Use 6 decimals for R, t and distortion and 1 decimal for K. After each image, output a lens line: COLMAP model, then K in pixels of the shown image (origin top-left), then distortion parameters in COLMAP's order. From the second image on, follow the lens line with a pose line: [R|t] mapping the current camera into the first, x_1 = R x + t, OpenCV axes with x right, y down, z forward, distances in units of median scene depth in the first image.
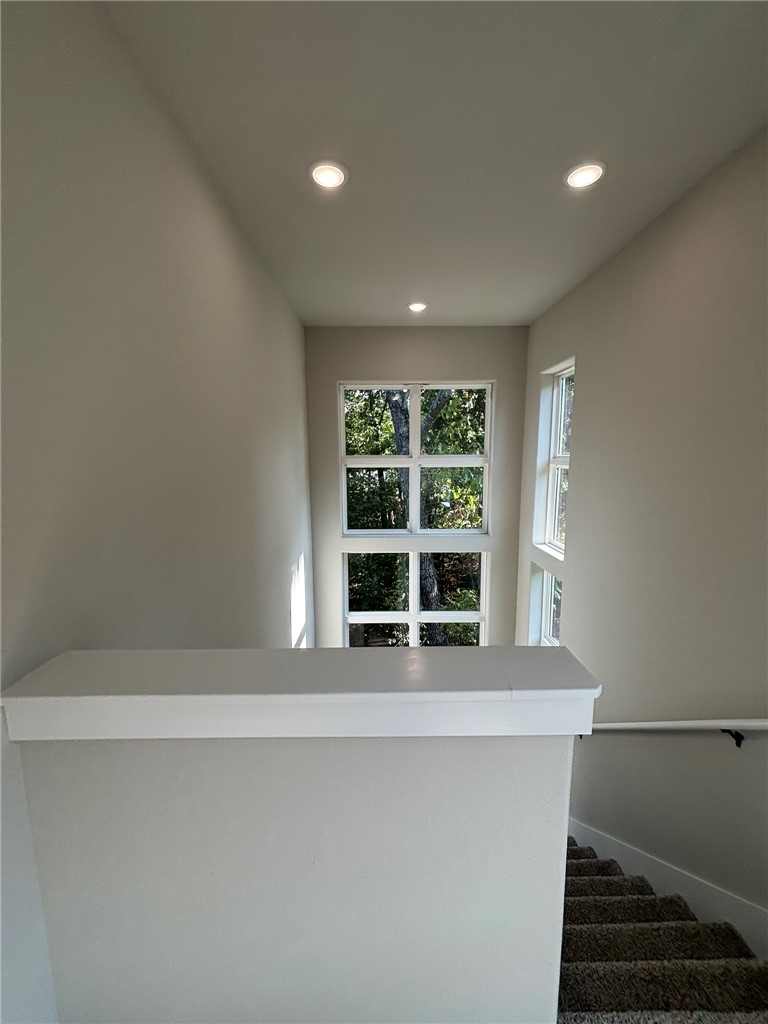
lens RADIAL K [[408.5, 0, 387.3], [0, 408.5, 512.2], [0, 0, 1]] dist [-0.000476, 0.000005]
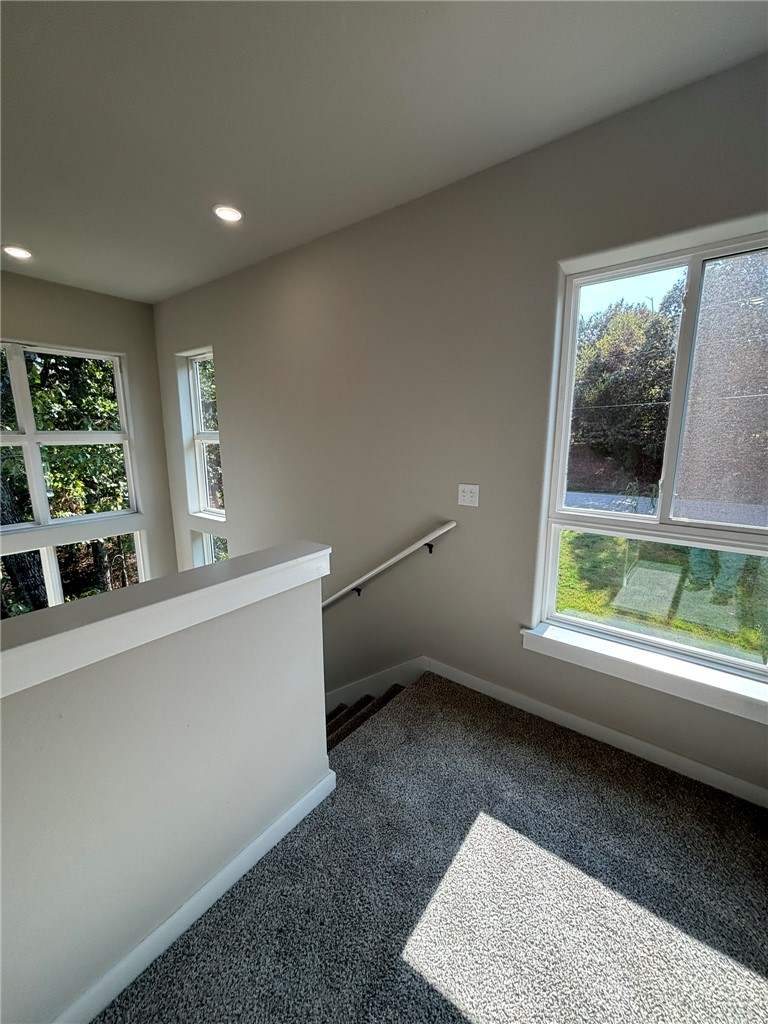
lens RADIAL K [[408.5, 0, 387.3], [0, 408.5, 512.2], [0, 0, 1]] dist [-0.000476, 0.000005]
pose [[0.610858, -0.151126, 0.777183, -0.169962], [0.112728, 0.988215, 0.103559, 0.020357], [-0.783674, 0.024350, 0.620695, -0.089572]]
